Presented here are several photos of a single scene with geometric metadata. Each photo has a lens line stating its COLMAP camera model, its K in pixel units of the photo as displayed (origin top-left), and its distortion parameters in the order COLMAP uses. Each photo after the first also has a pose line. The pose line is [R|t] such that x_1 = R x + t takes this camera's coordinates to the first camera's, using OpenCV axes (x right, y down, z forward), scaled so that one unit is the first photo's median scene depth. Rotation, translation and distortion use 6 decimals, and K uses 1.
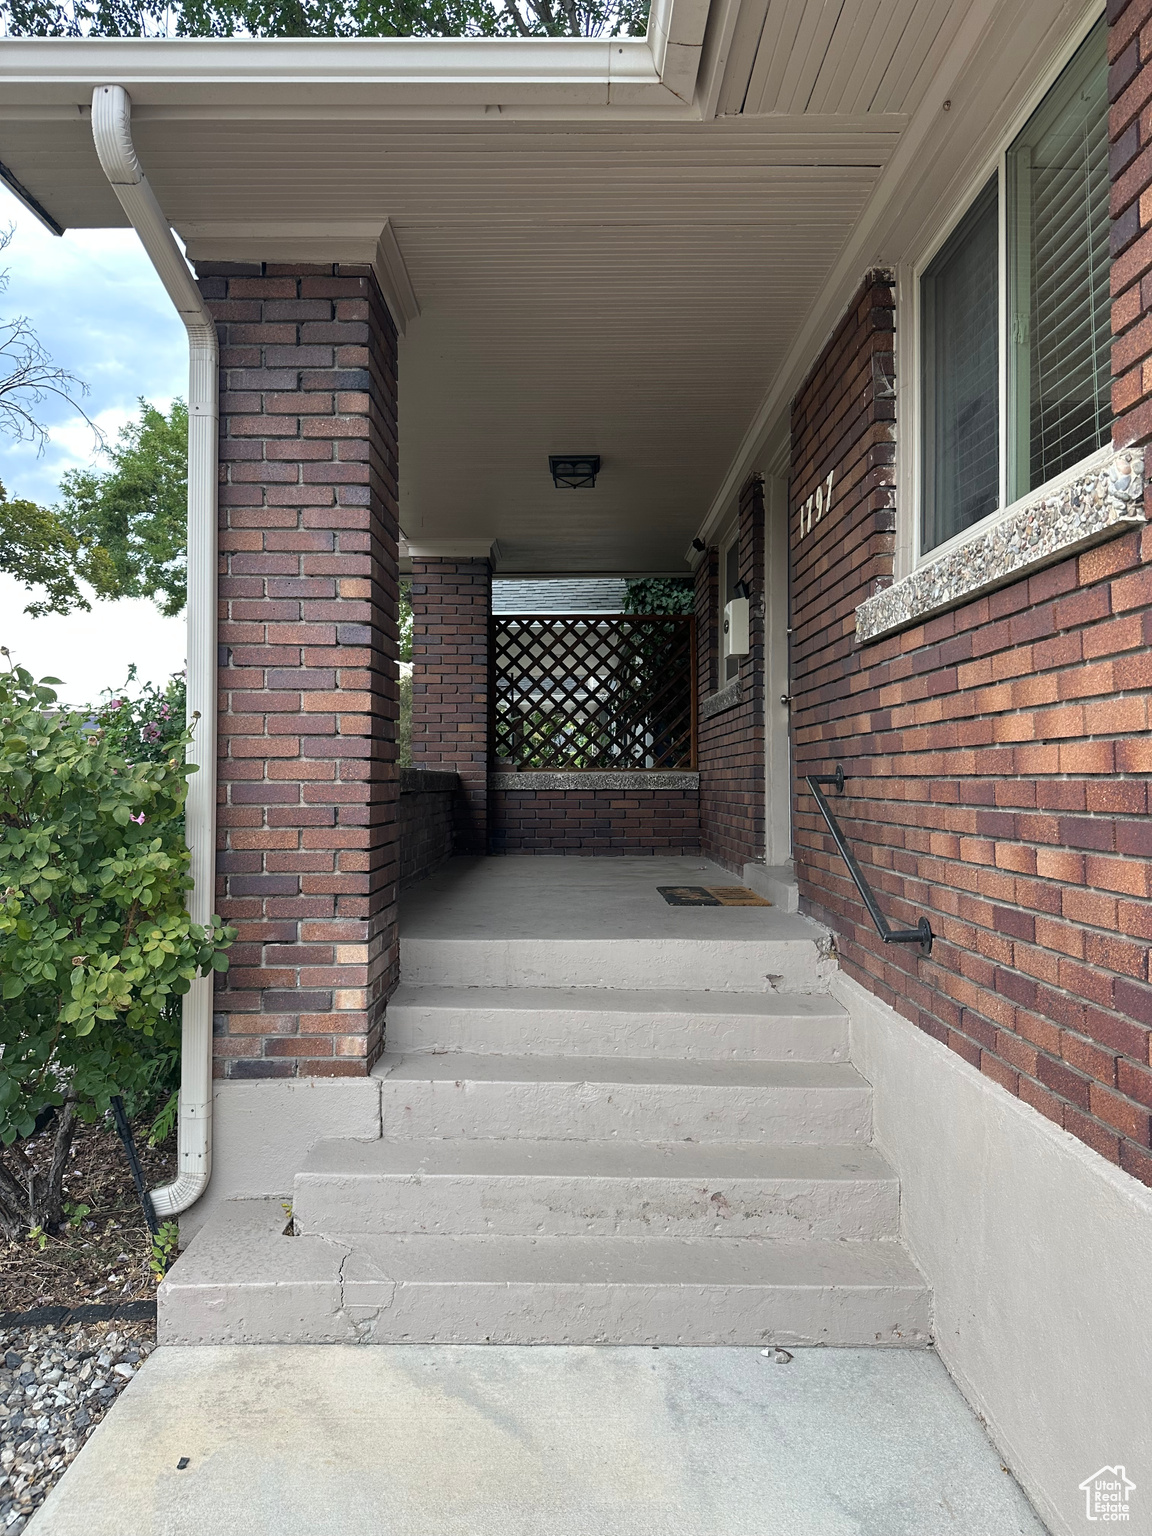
lens RADIAL K [[1074.0, 0, 574.8], [0, 1074.0, 768.7], [0, 0, 1]] dist [0.048317, -0.063800]
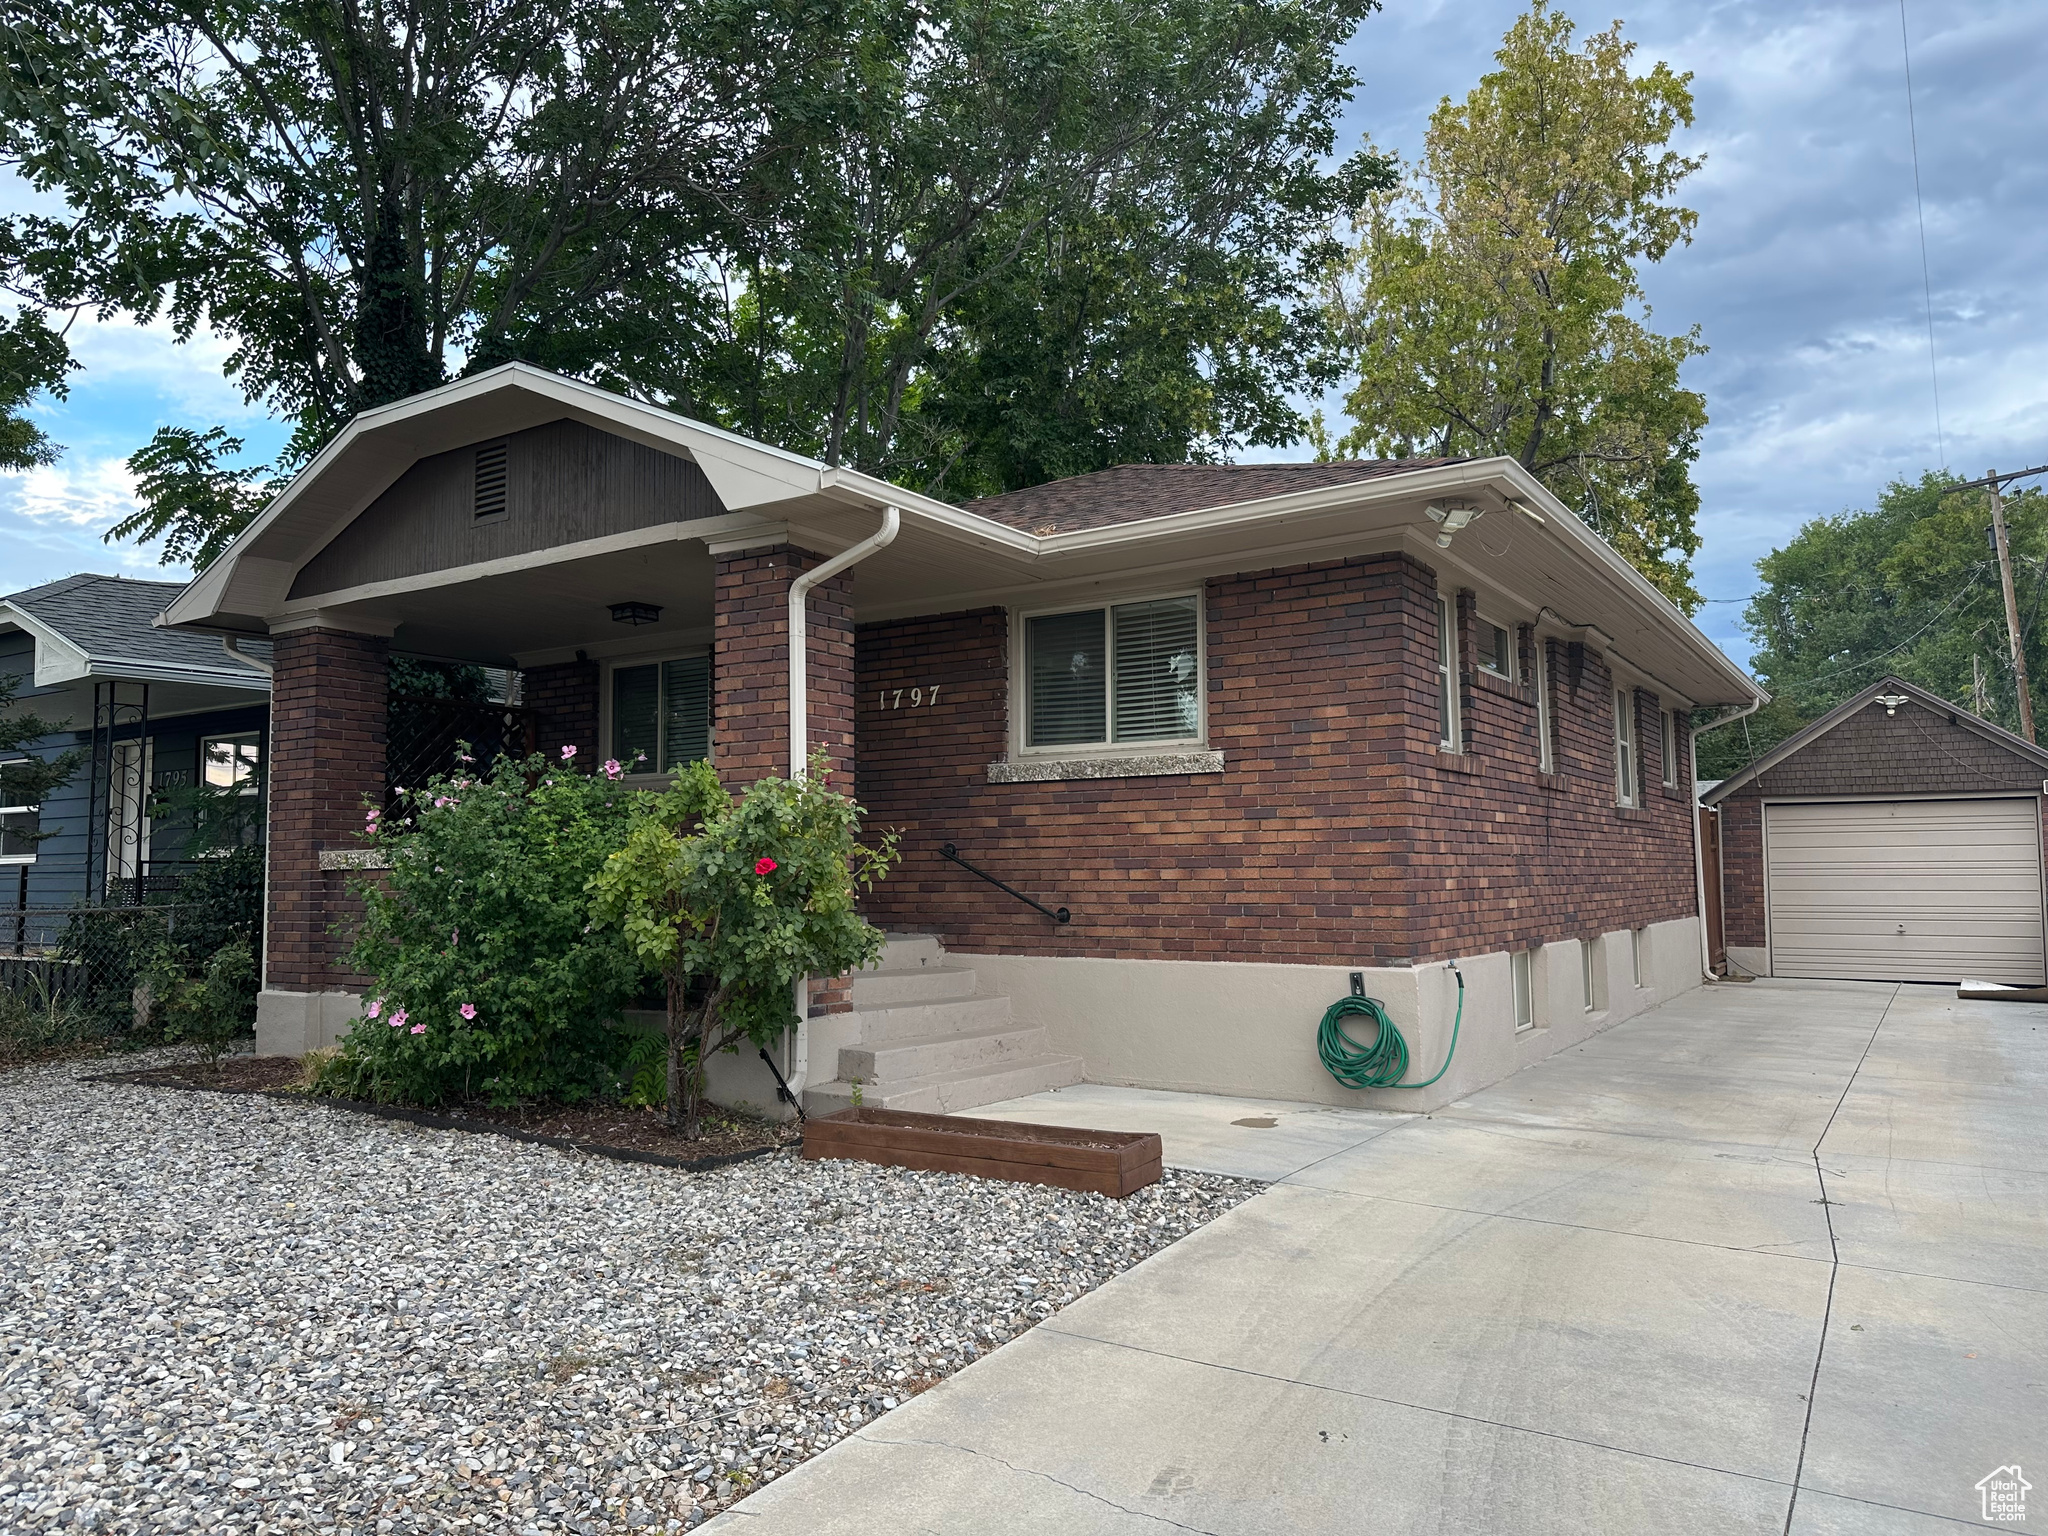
lens RADIAL K [[1432.0, 0, 1021.7], [0, 1432.0, 767.5], [0, 0, 1]] dist [0.048317, -0.063800]
pose [[0.542099, 0.061173, 0.838085, -2.160598], [0.000316, 0.997332, -0.073002, 0.057395], [-0.840315, 0.039839, 0.540633, -0.565102]]
